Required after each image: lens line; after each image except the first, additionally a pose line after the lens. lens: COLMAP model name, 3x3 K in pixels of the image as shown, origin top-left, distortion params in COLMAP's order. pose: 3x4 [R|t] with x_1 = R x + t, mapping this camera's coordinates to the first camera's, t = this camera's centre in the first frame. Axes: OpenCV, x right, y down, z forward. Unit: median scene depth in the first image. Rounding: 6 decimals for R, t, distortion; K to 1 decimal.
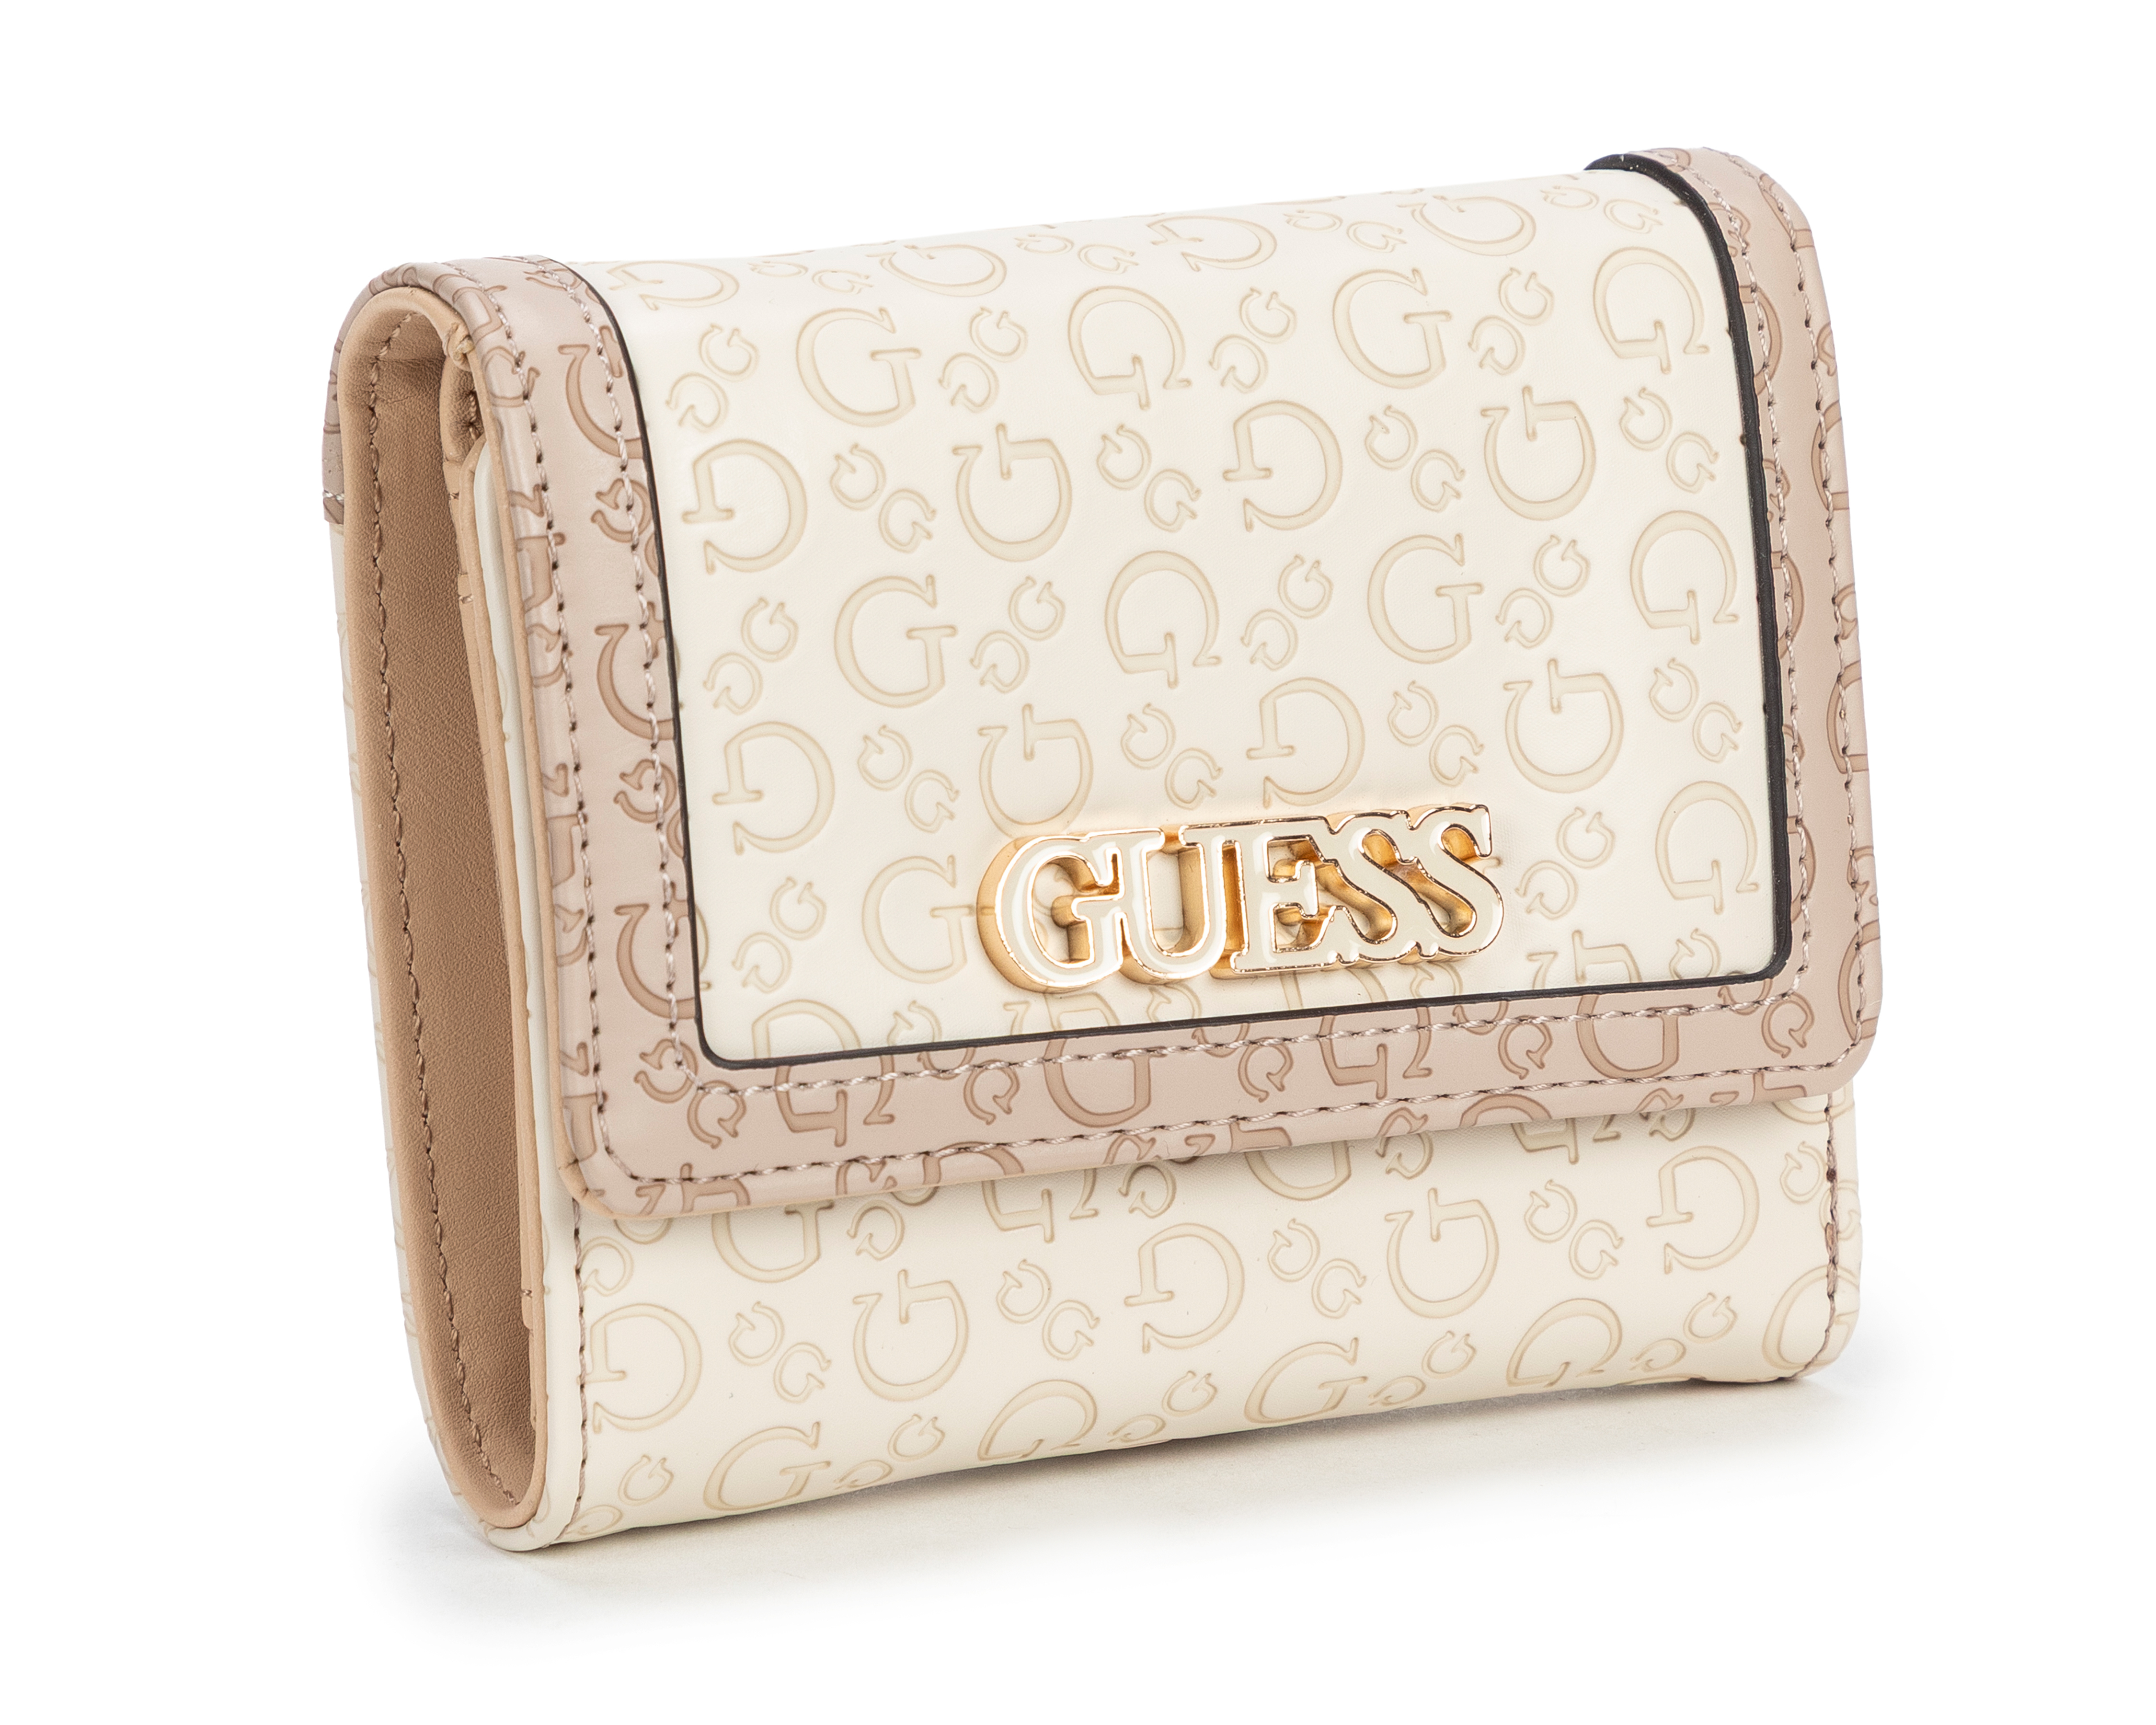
lens RADIAL K [[11977.2, 0, 1078.0], [0, 11977.2, 862.5], [0, 0, 1]] dist [-0.864060, 14.561447]
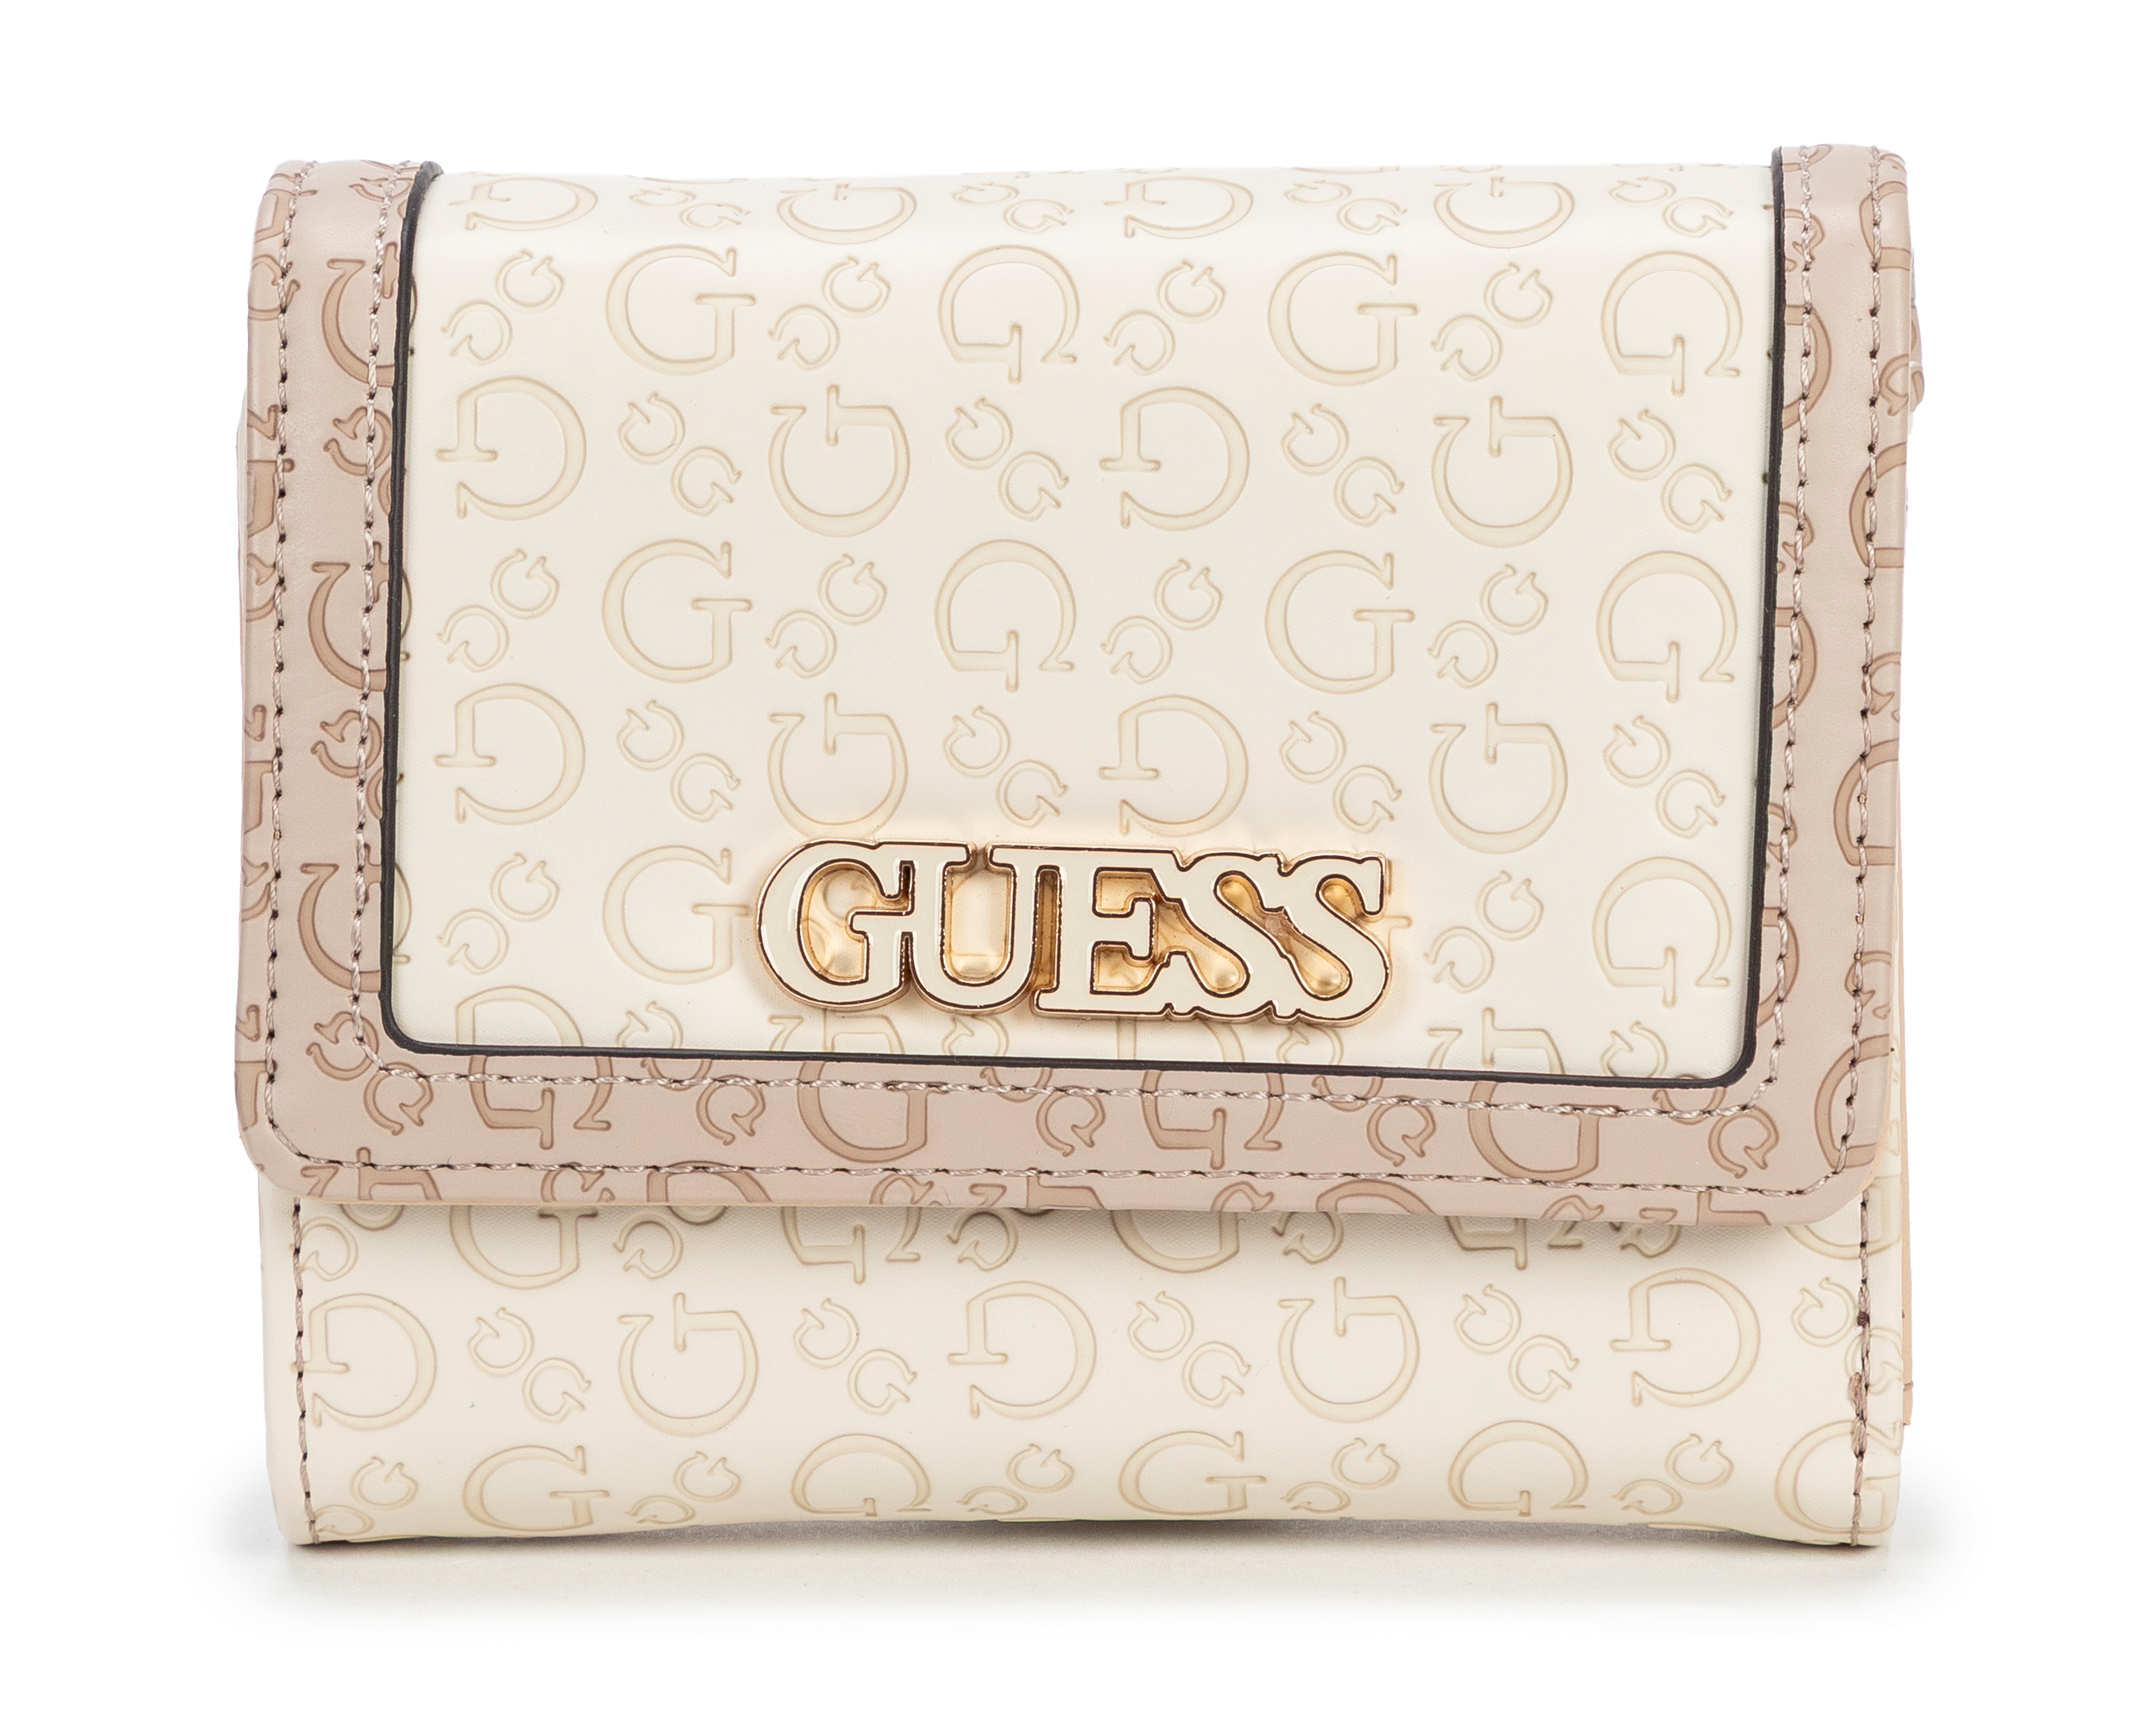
lens RADIAL K [[11977.2, 0, 1078.0], [0, 11977.2, 862.5], [0, 0, 1]] dist [-0.864060, 14.561447]
pose [[0.887929, 0.100729, -0.448816, 0.422899], [-0.097320, 0.994779, 0.030725, -0.030190], [0.449568, 0.016398, 0.893096, 0.193454]]
